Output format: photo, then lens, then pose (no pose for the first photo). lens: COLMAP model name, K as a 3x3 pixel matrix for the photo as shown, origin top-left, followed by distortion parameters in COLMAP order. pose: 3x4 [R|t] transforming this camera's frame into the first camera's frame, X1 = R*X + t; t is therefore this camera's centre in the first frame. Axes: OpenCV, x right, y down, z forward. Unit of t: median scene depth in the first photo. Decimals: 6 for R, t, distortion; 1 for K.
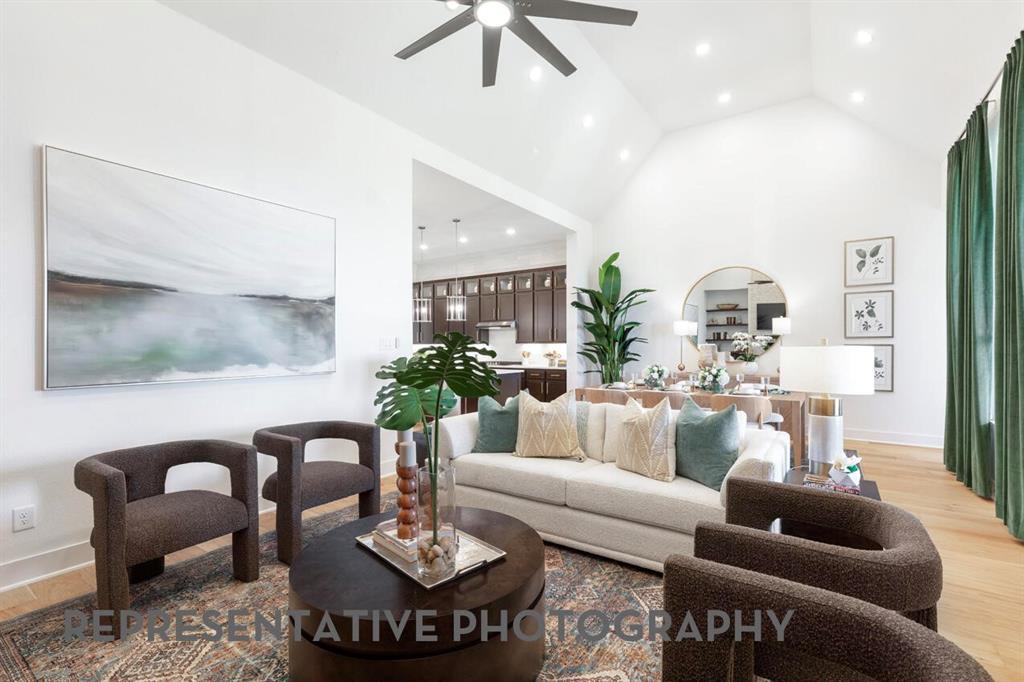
lens RADIAL K [[456.9, 0, 513.4], [0, 456.9, 347.1], [0, 0, 1]] dist [0.001371, 0.000014]
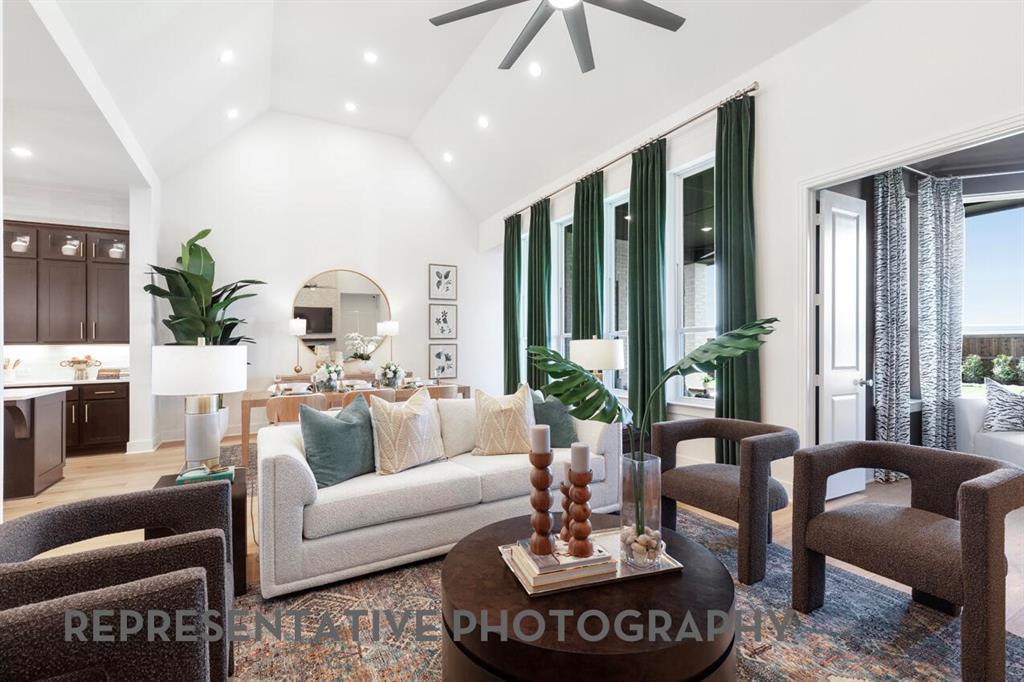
lens RADIAL K [[456.9, 0, 513.4], [0, 456.9, 347.1], [0, 0, 1]] dist [0.001371, 0.000014]
pose [[0.438097, -0.004722, 0.898915, -0.273139], [0.015323, 0.999880, -0.002216, 0.007824], [-0.898797, 0.014745, 0.438117, 0.192742]]
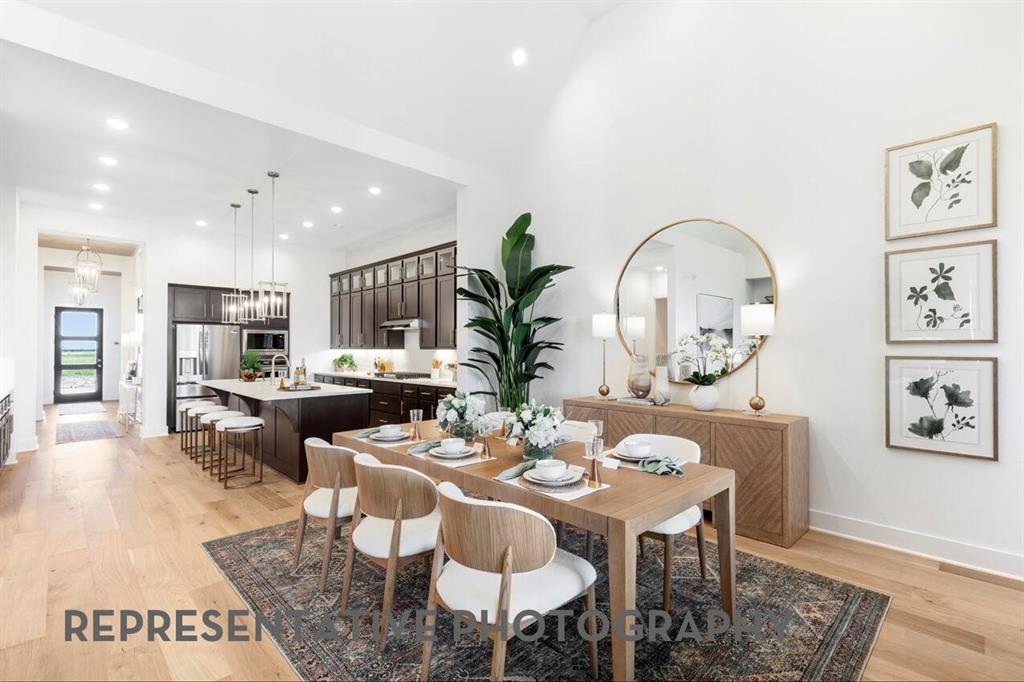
lens RADIAL K [[462.2, 0, 509.0], [0, 462.2, 343.5], [0, 0, 1]] dist [-0.000323, 0.000092]
pose [[0.981328, 0.000855, -0.192339, 0.353791], [-0.003134, 0.999928, -0.011545, -0.010579], [0.192315, 0.011932, 0.981261, 0.363167]]
